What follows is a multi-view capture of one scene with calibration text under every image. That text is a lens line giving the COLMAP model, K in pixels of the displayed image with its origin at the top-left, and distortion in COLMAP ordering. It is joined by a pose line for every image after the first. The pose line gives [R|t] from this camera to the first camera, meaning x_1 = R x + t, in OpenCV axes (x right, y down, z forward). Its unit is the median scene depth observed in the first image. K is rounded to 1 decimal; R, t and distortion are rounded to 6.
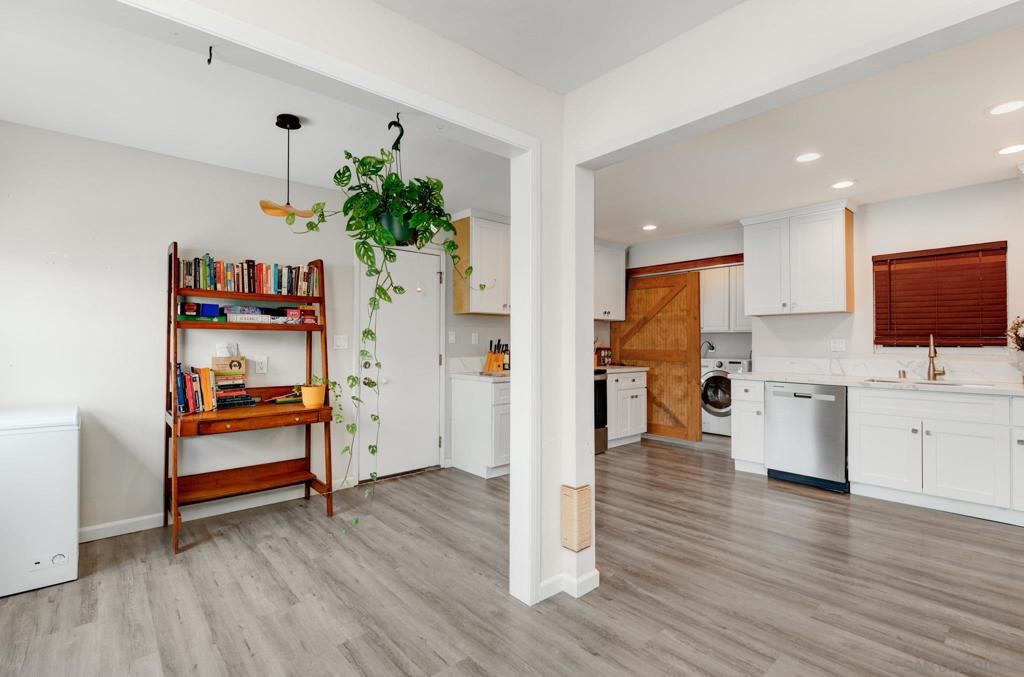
lens RADIAL K [[465.9, 0, 499.0], [0, 465.9, 338.2], [0, 0, 1]] dist [0.000109, -0.005957]
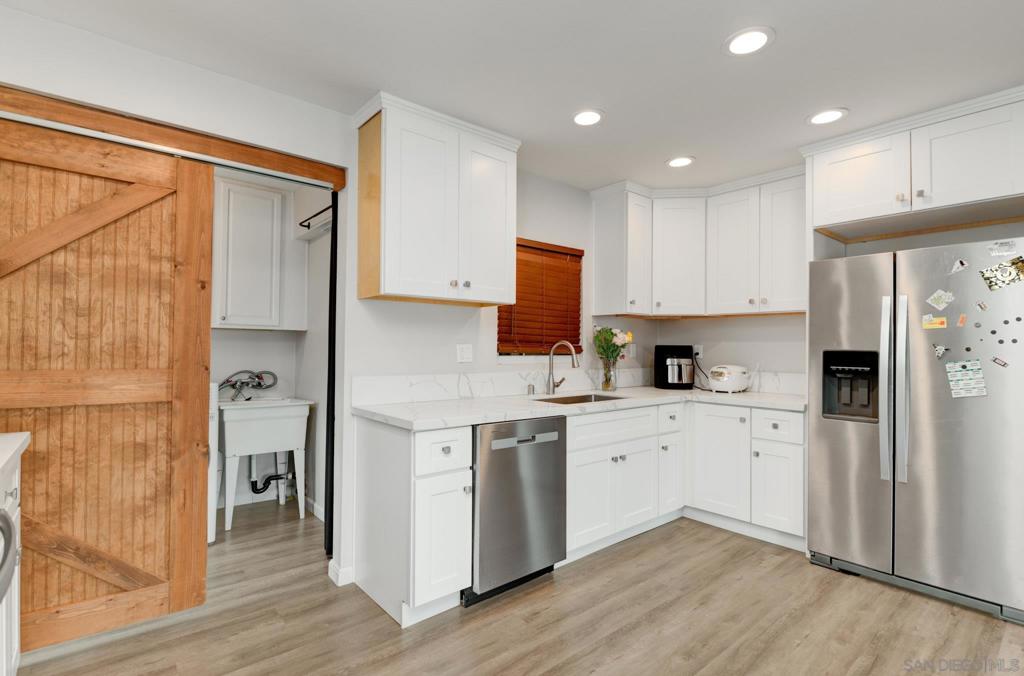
lens RADIAL K [[465.9, 0, 509.2], [0, 465.9, 342.7], [0, 0, 1]] dist [0.000109, -0.005957]
pose [[0.031343, 0.013948, 0.999411, 0.067037], [-0.016266, 0.999777, -0.013443, 0.008805], [-0.999376, -0.015835, 0.031563, 1.069159]]
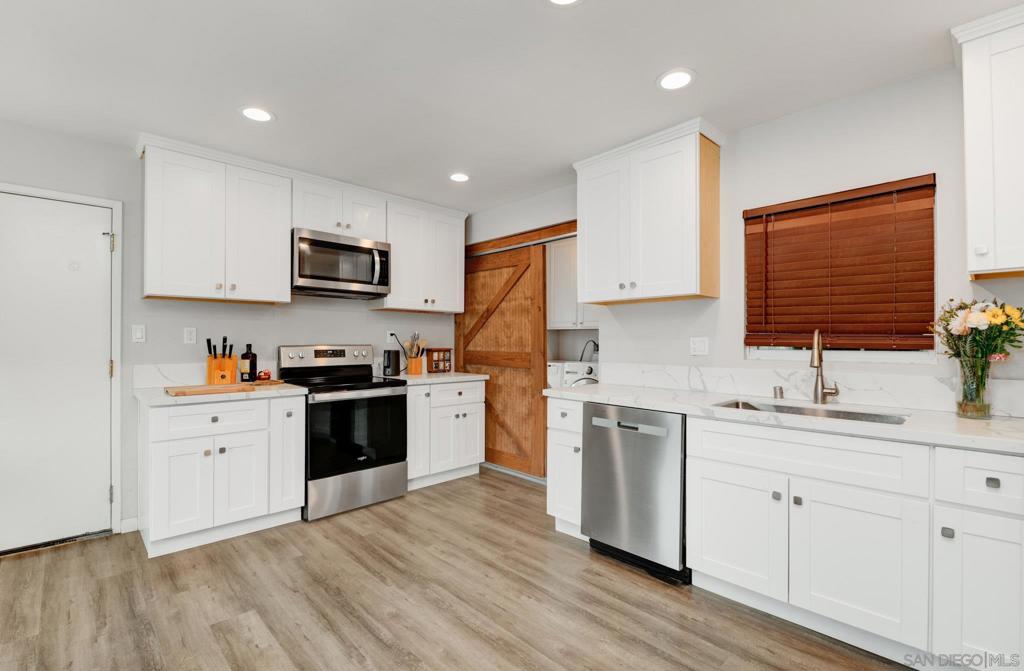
lens RADIAL K [[460.6, 0, 508.7], [0, 460.6, 340.4], [0, 0, 1]] dist [0.001037, -0.003607]
pose [[0.998696, 0.000982, 0.051041, 0.490402], [-0.001390, 0.999967, 0.007954, 0.001786], [-0.051031, -0.008015, 0.998665, 0.408807]]
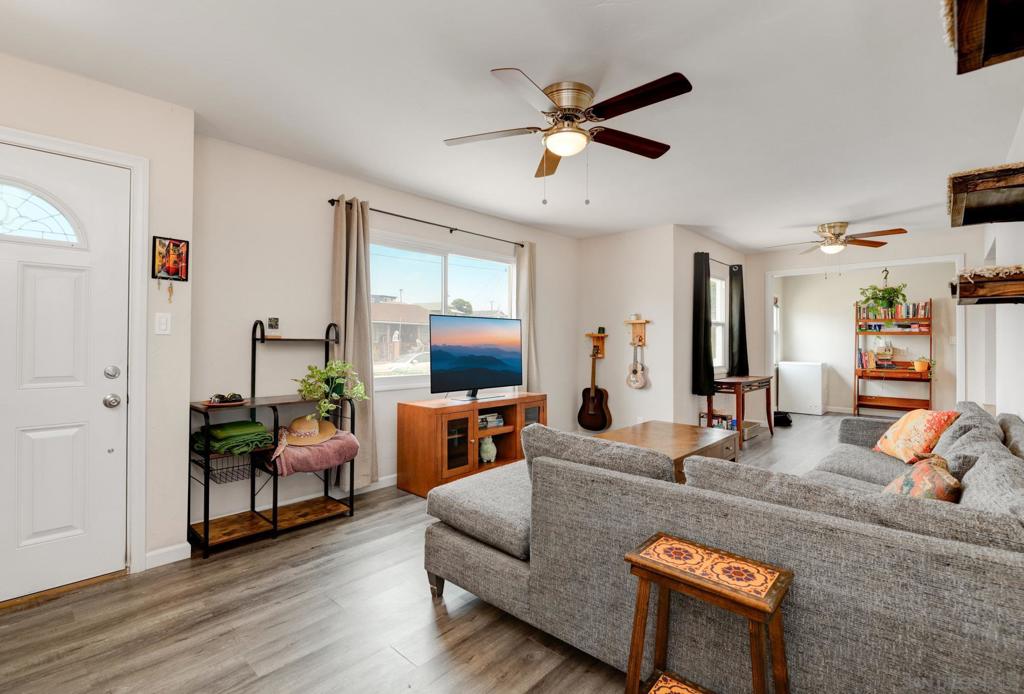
lens RADIAL K [[466.8, 0, 528.2], [0, 466.8, 340.3], [0, 0, 1]] dist [-0.005018, -0.003865]
pose [[0.122925, -0.002741, -0.992412, 1.291278], [0.008485, 0.999963, -0.001711, -0.002271], [0.992380, -0.008211, 0.122944, -0.890776]]
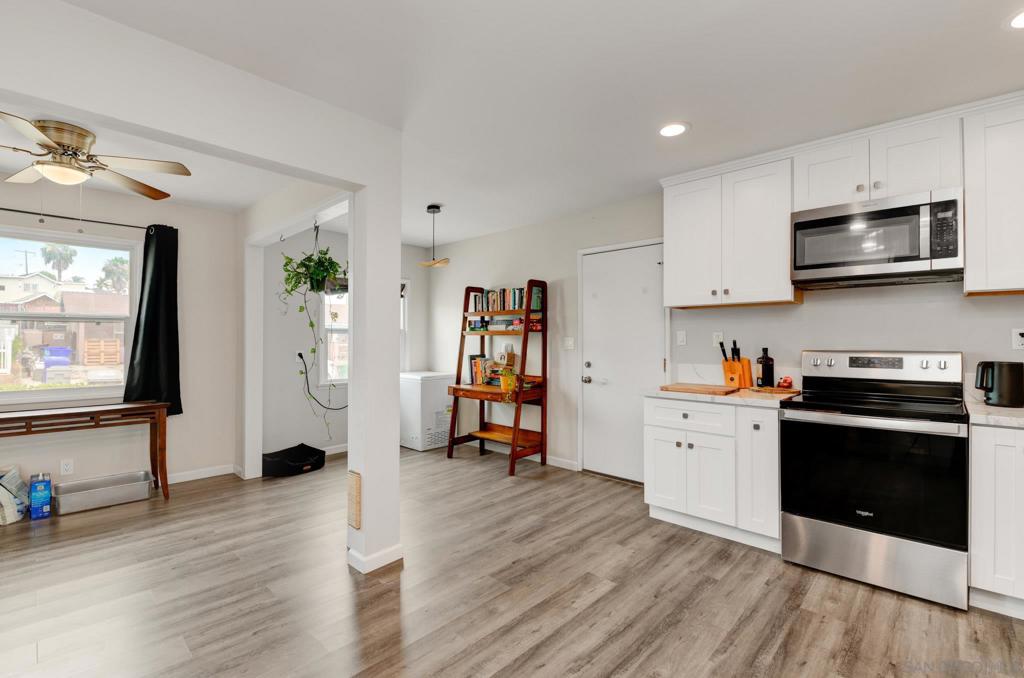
lens RADIAL K [[465.9, 0, 533.6], [0, 465.9, 335.6], [0, 0, 1]] dist [0.000109, -0.005957]
pose [[0.107980, -0.010180, -0.994101, 0.858982], [0.007424, 0.999928, -0.009434, -0.001188], [0.994125, -0.006362, 0.108048, 0.827546]]
